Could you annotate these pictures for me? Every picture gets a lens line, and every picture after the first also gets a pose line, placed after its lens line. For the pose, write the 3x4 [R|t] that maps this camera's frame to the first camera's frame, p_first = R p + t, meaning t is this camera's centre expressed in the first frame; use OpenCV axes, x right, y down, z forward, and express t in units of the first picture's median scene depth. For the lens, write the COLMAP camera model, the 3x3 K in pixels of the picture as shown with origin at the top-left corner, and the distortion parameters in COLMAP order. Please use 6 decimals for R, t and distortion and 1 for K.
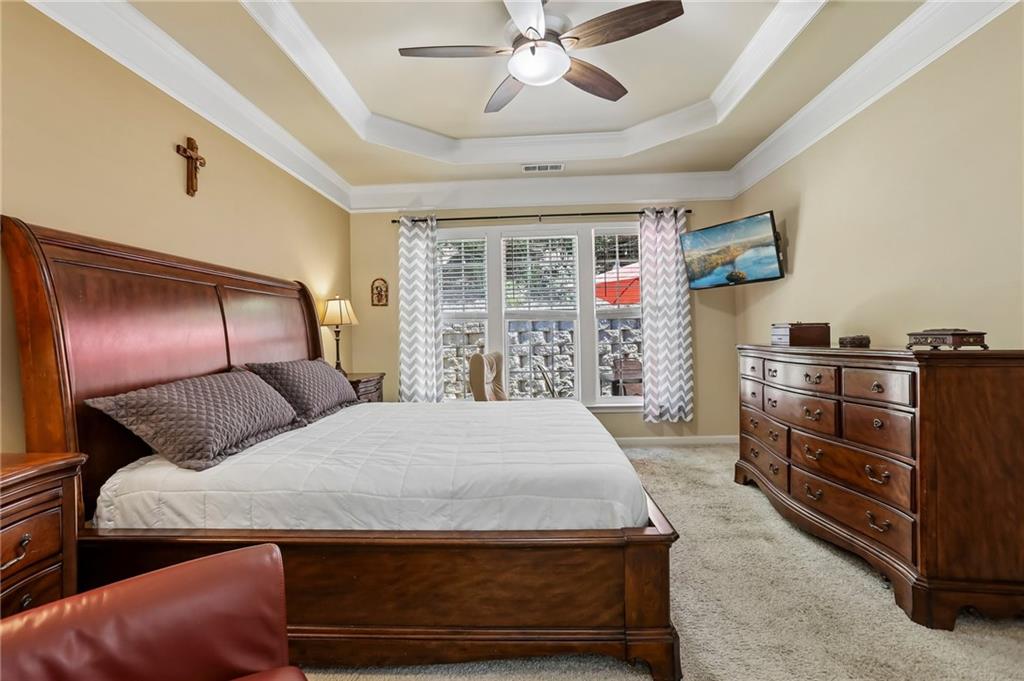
lens RADIAL K [[471.3, 0, 512.0], [0, 471.3, 340.5], [0, 0, 1]] dist [-0.069102, -0.000023]
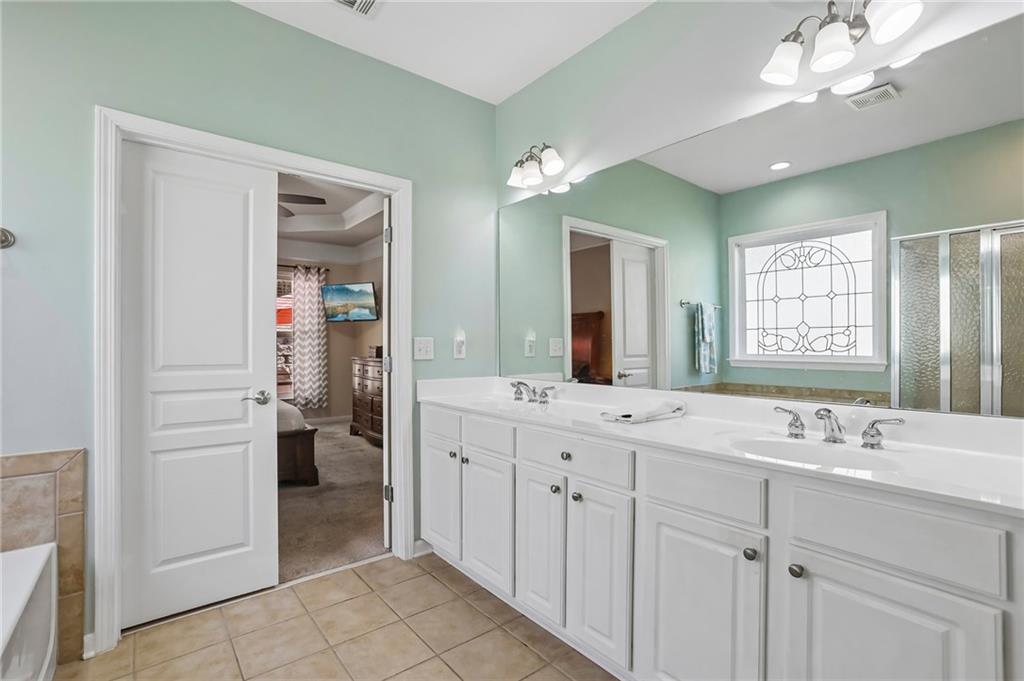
lens RADIAL K [[471.3, 0, 512.0], [0, 471.3, 340.5], [0, 0, 1]] dist [-0.069102, -0.000023]
pose [[0.742868, 0.023117, 0.669039, -0.191999], [-0.005365, 0.999577, -0.028581, -0.005106], [-0.669417, 0.017642, 0.742678, -0.551651]]
